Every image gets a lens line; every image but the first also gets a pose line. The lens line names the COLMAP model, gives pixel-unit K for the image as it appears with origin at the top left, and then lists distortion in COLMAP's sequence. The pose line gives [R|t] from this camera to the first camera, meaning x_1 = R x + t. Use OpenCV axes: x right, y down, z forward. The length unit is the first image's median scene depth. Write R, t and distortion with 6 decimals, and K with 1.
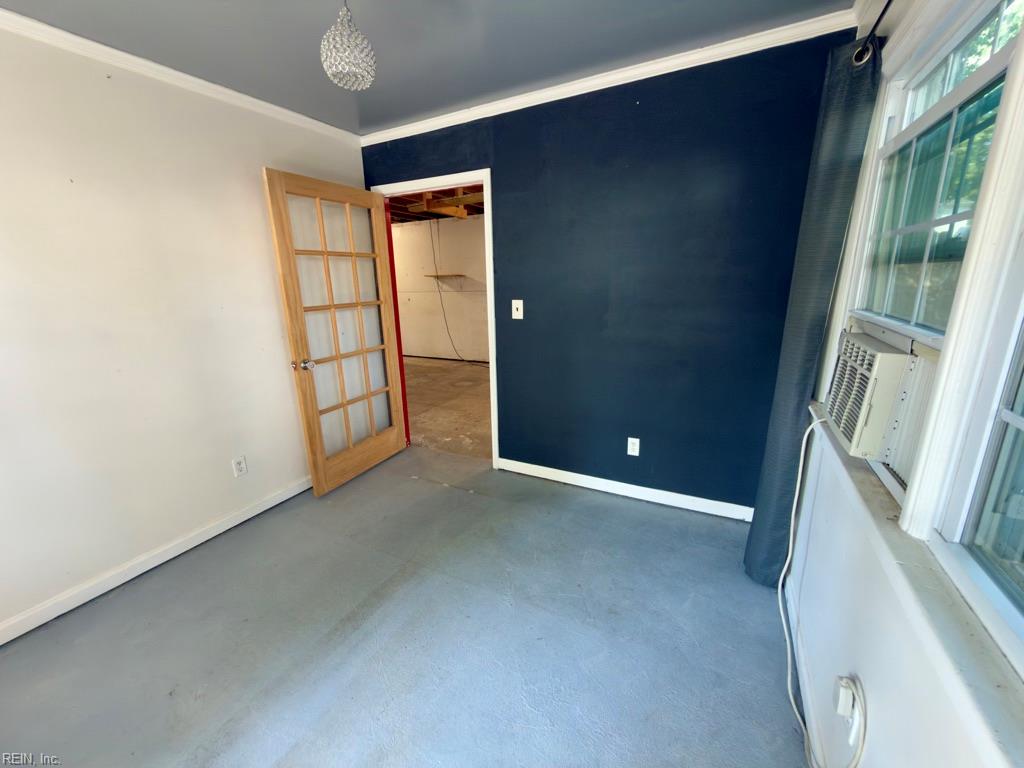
lens RADIAL K [[409.3, 0, 513.7], [0, 409.3, 383.5], [0, 0, 1]] dist [0.000635, 0.000037]
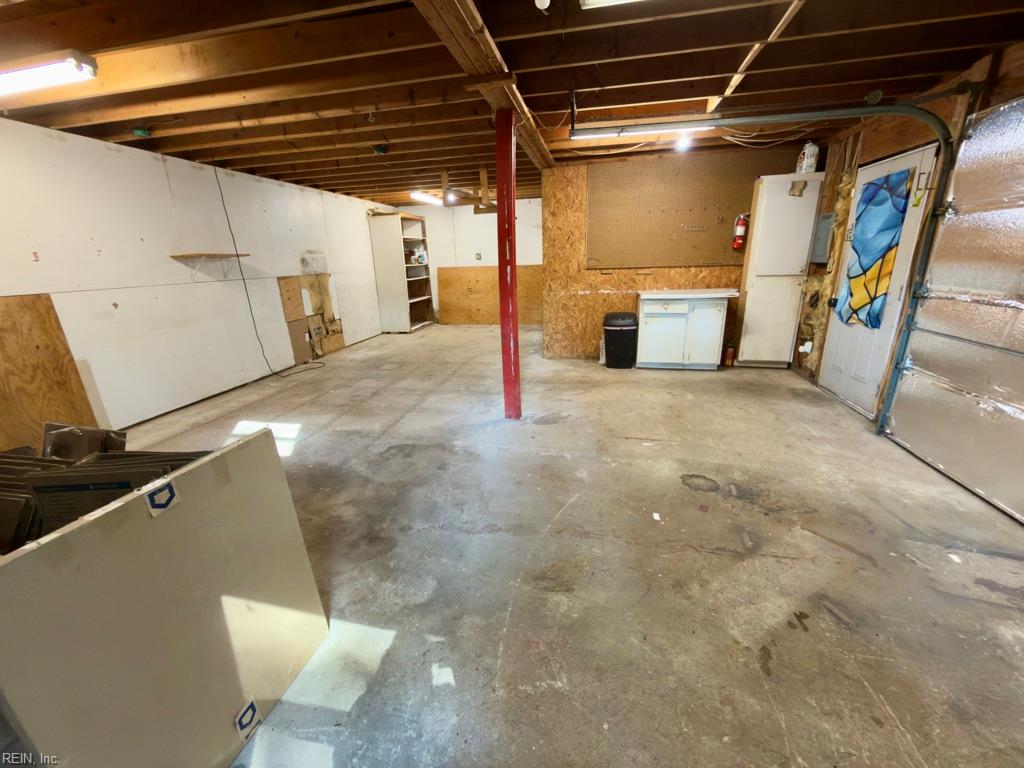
lens RADIAL K [[409.3, 0, 511.9], [0, 409.3, 383.7], [0, 0, 1]] dist [0.000635, 0.000037]
pose [[-0.273136, -0.252607, 0.928217, -1.344097], [0.275764, 0.903851, 0.327122, -0.241901], [-0.921603, 0.345317, -0.177214, 1.104150]]
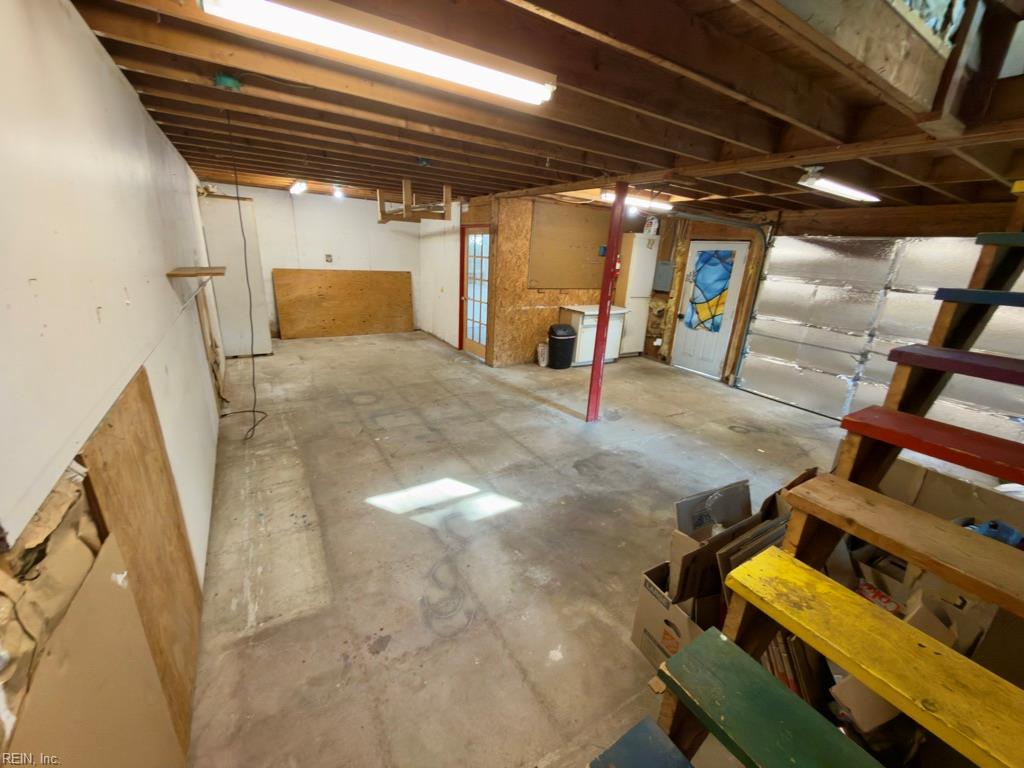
lens RADIAL K [[409.3, 0, 513.2], [0, 409.3, 382.8], [0, 0, 1]] dist [0.000635, 0.000037]
pose [[-0.864827, -0.178632, 0.469218, -0.917392], [0.089303, 0.864933, 0.493878, -0.491577], [-0.494065, 0.469022, -0.732065, 1.731955]]
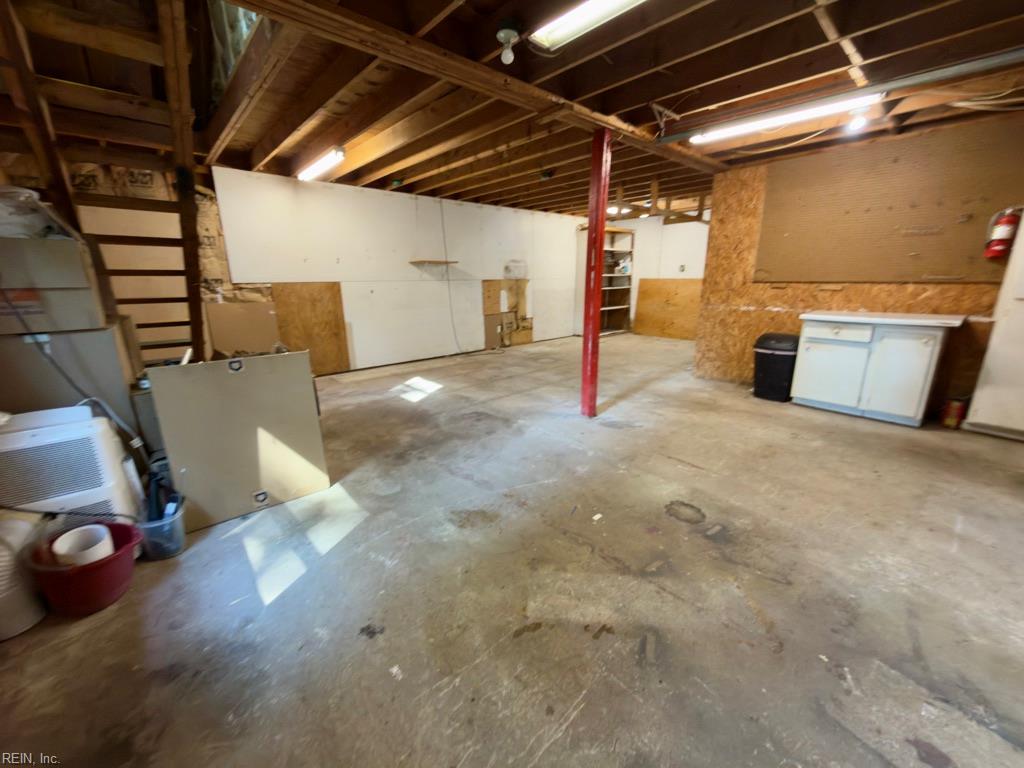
lens RADIAL K [[409.3, 0, 512.3], [0, 409.3, 383.0], [0, 0, 1]] dist [0.000635, 0.000037]
pose [[0.345563, -0.214519, 0.913547, -1.422802], [0.230774, 0.963049, 0.138849, -0.140087], [-0.909577, 0.162842, 0.382299, 0.802688]]
